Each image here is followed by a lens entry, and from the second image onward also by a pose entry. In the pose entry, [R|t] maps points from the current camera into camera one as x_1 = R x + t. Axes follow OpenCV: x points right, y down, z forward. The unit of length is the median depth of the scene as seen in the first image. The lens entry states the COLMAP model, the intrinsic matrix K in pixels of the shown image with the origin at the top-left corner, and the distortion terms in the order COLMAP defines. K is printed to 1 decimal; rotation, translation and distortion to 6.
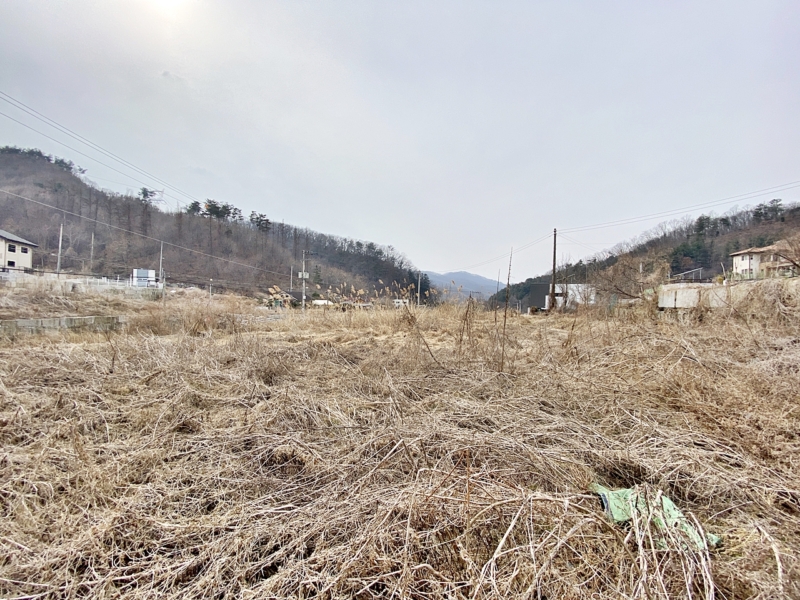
lens RADIAL K [[313.4, 0, 399.0], [0, 313.4, 305.4], [0, 0, 1]] dist [0.002432, -0.014820]
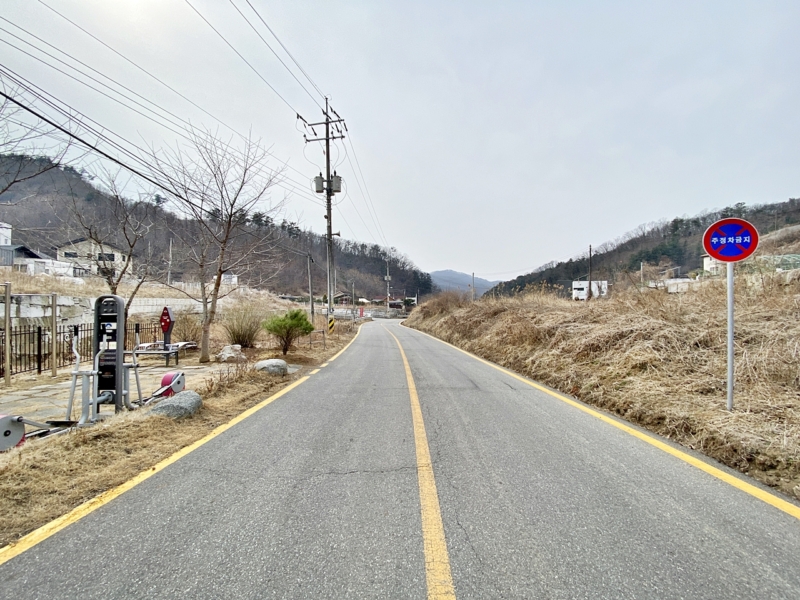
lens RADIAL K [[313.4, 0, 399.0], [0, 313.4, 305.4], [0, 0, 1]] dist [0.002432, -0.014820]
pose [[0.998646, -0.021311, 0.047445, -0.140985], [0.021198, 0.999771, 0.002885, 0.006687], [-0.047496, -0.001875, 0.998870, -0.131146]]
